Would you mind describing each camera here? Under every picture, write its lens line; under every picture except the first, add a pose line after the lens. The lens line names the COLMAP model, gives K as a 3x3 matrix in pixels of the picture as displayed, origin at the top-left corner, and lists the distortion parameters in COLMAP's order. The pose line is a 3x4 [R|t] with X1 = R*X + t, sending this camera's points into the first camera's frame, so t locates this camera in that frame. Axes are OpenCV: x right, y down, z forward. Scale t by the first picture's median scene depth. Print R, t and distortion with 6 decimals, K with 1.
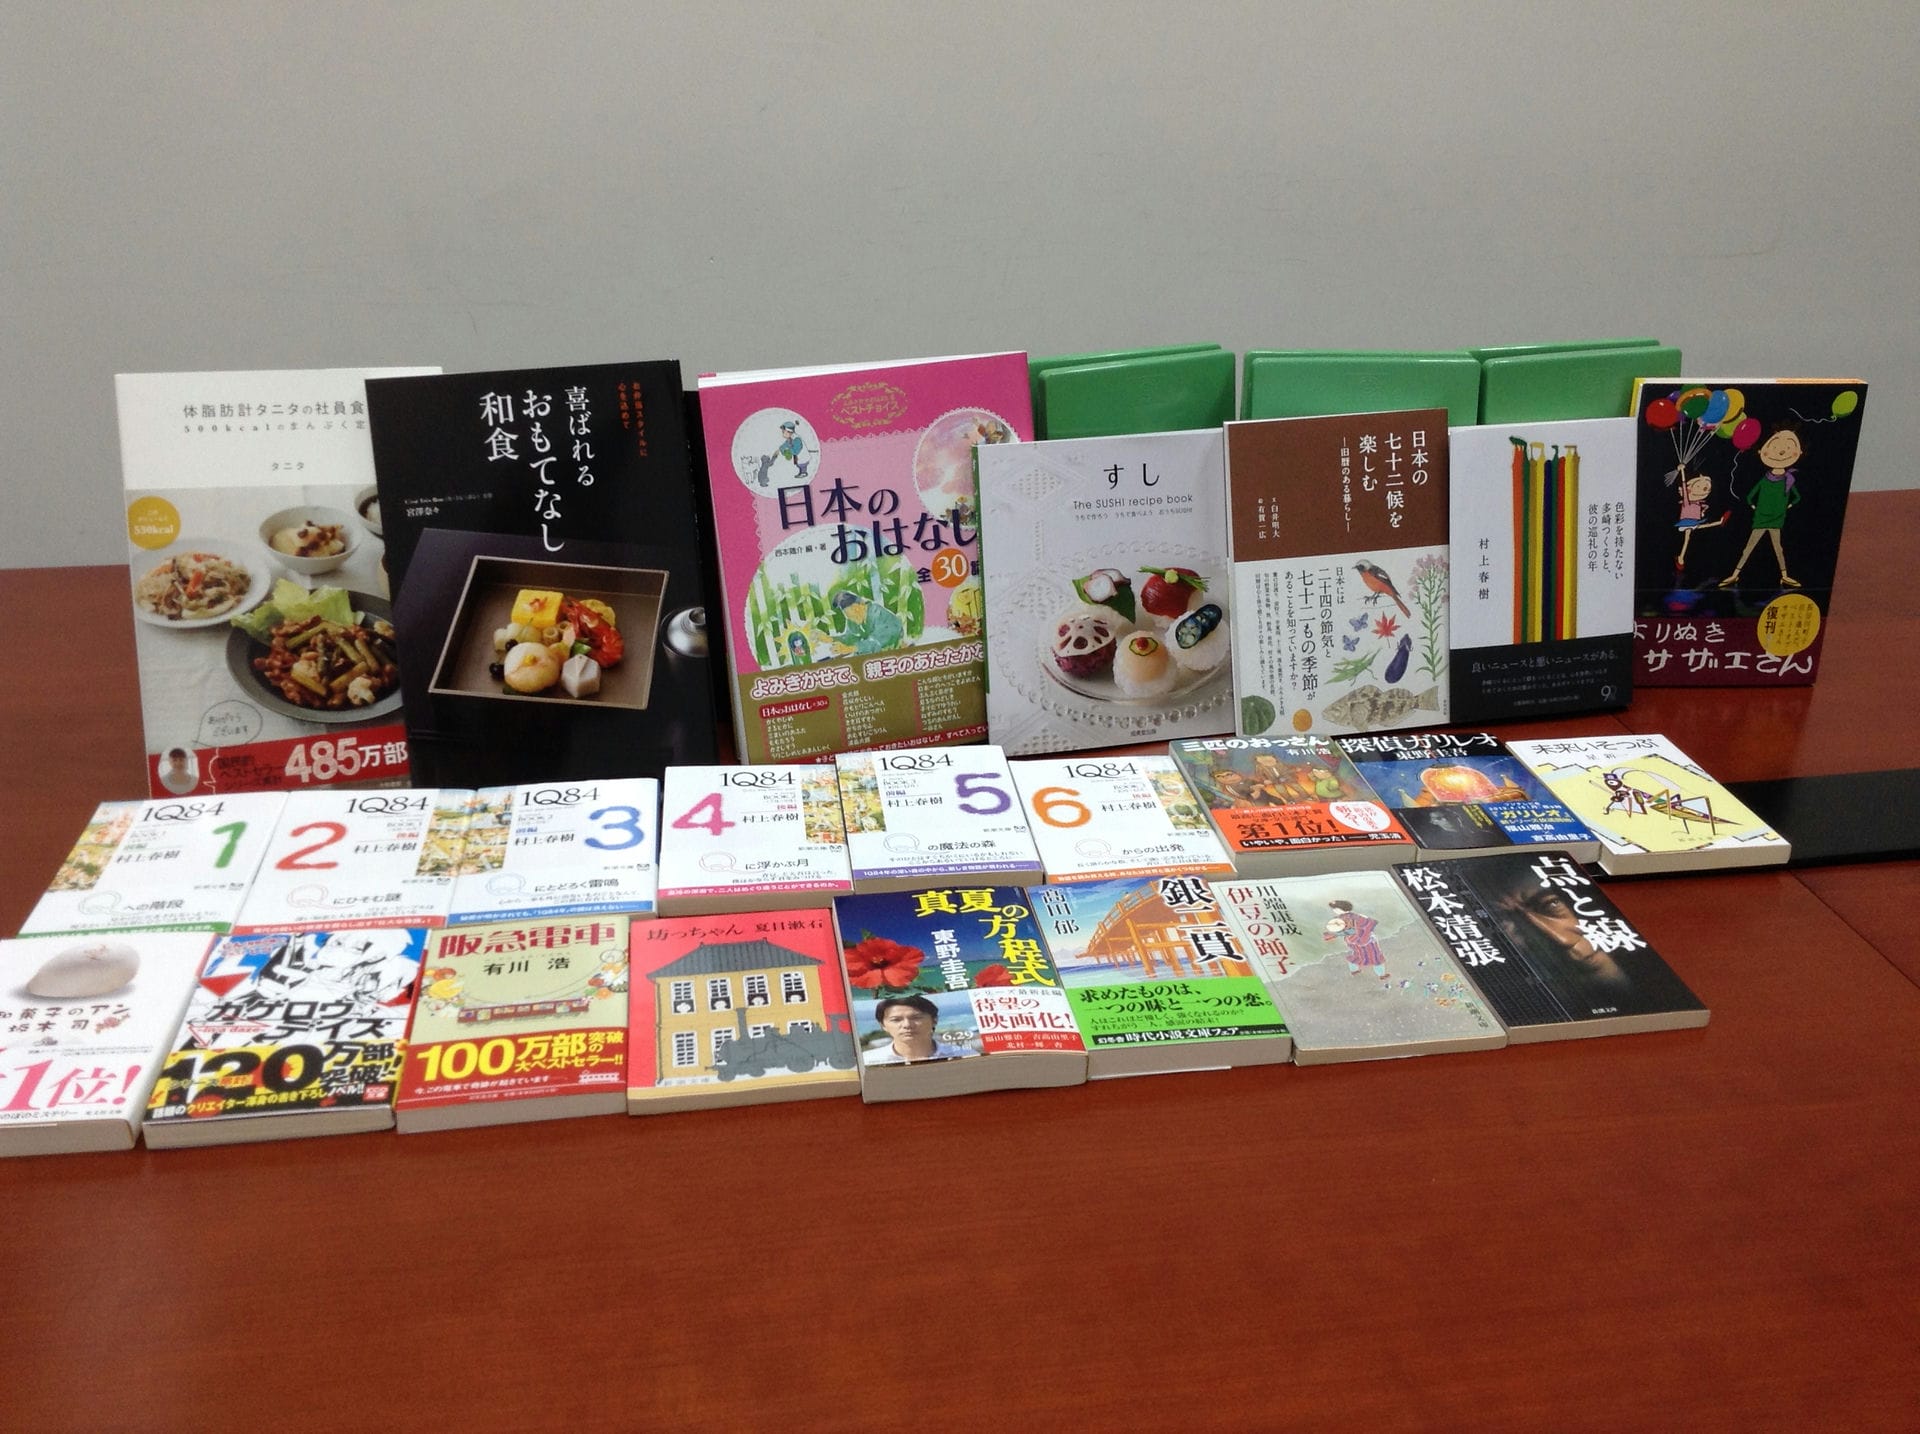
lens RADIAL K [[1769.9, 0, 960.0], [0, 1769.9, 717.0], [0, 0, 1]] dist [0.146631, -0.332645]
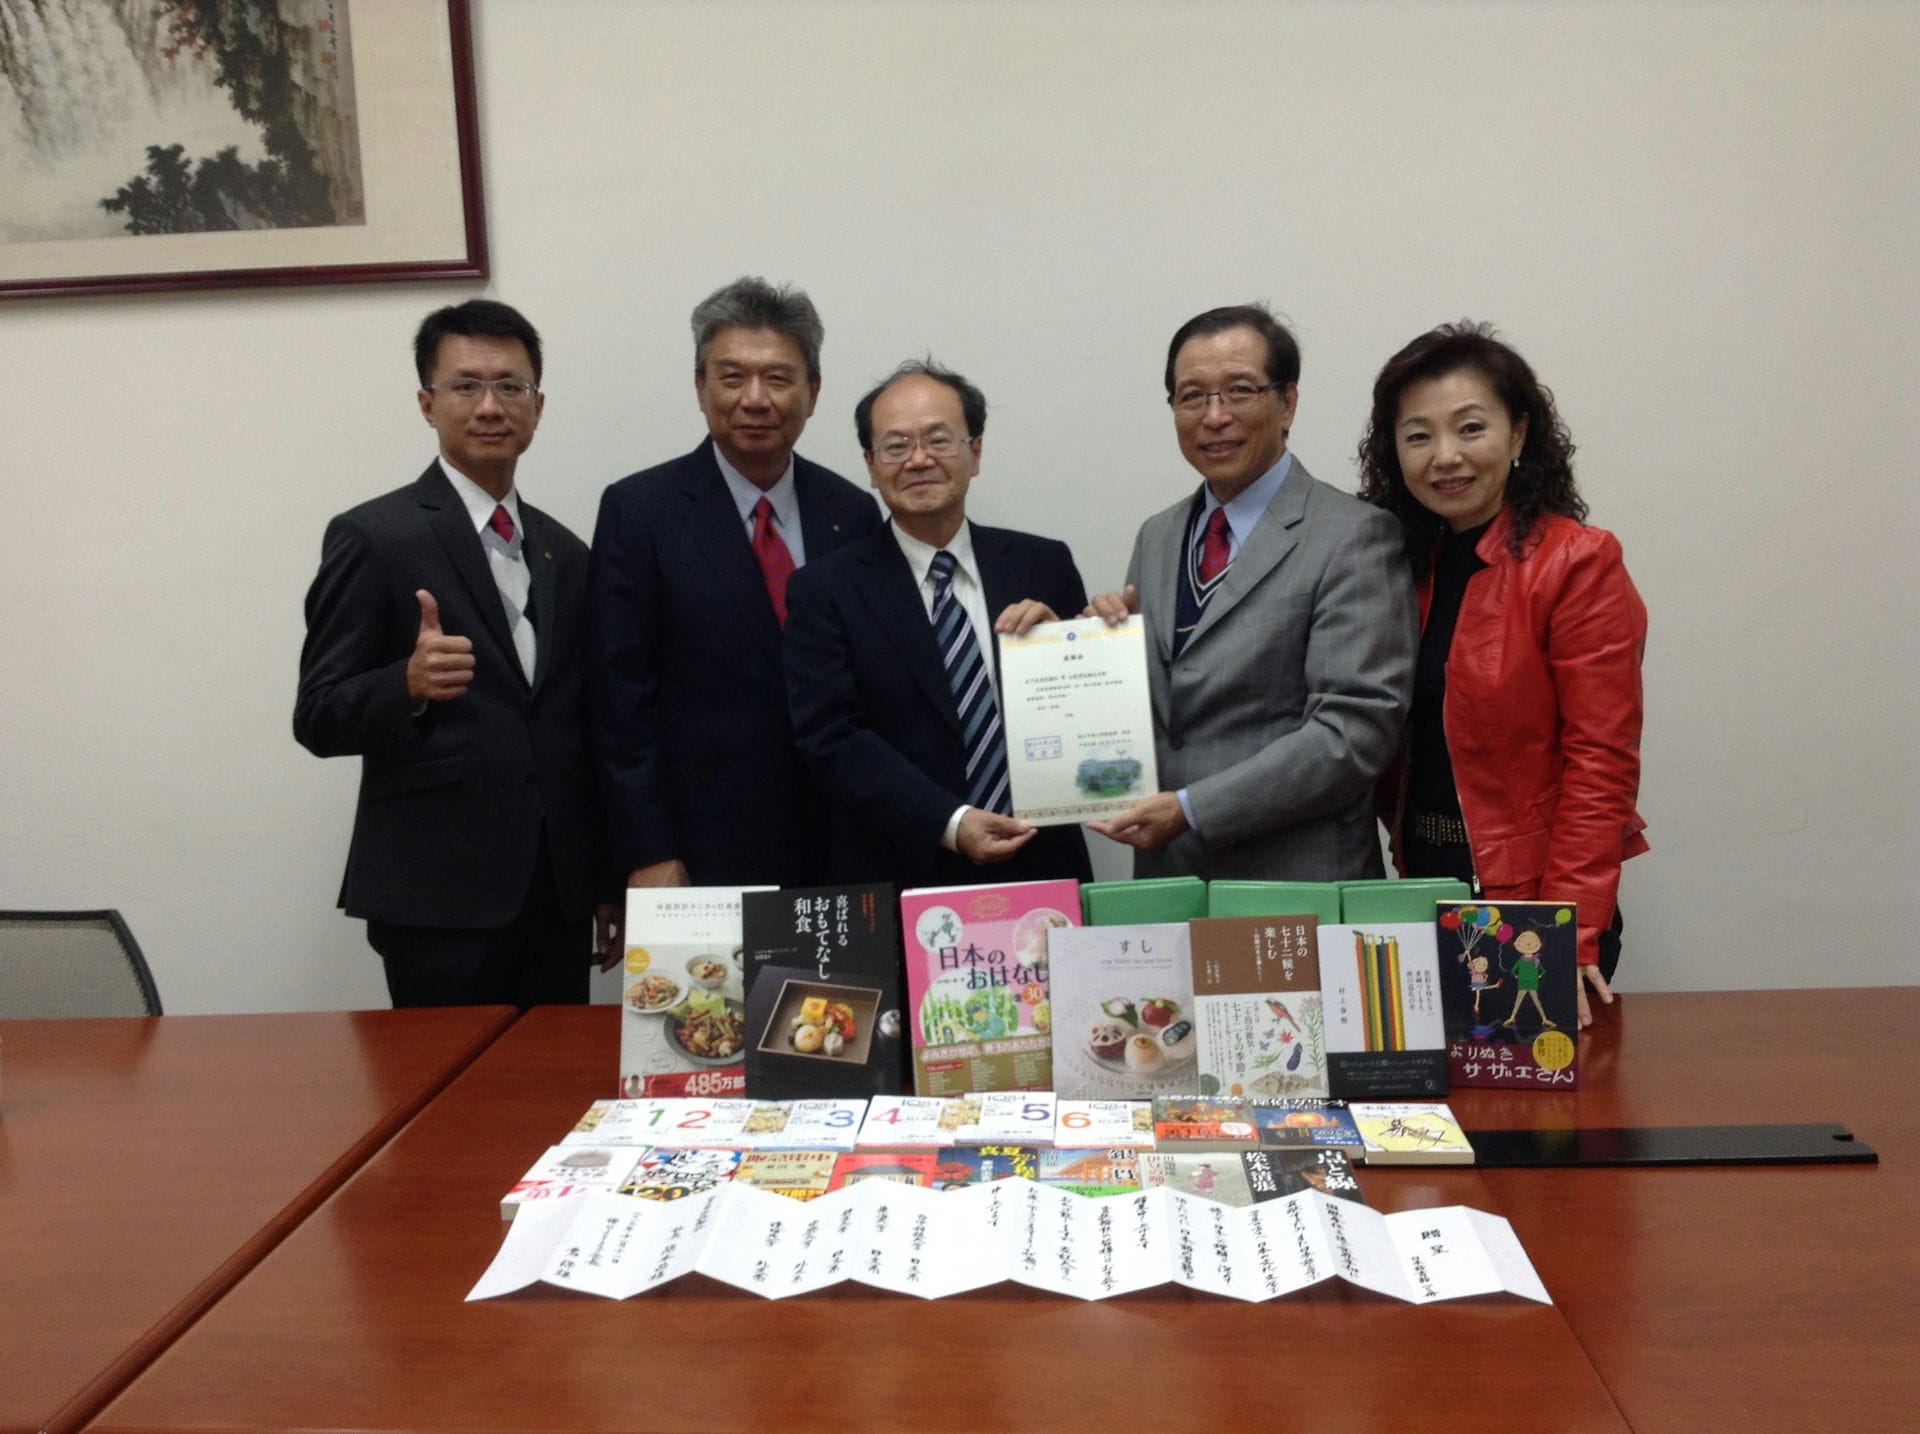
lens RADIAL K [[1847.8, 0, 960.0], [0, 1847.8, 717.0], [0, 0, 1]] dist [0.081626, -0.008772]
pose [[0.975520, -0.015631, -0.219354, 0.364313], [-0.053044, 0.951294, -0.303687, 0.241552], [0.213417, 0.307888, 0.927177, -0.931108]]
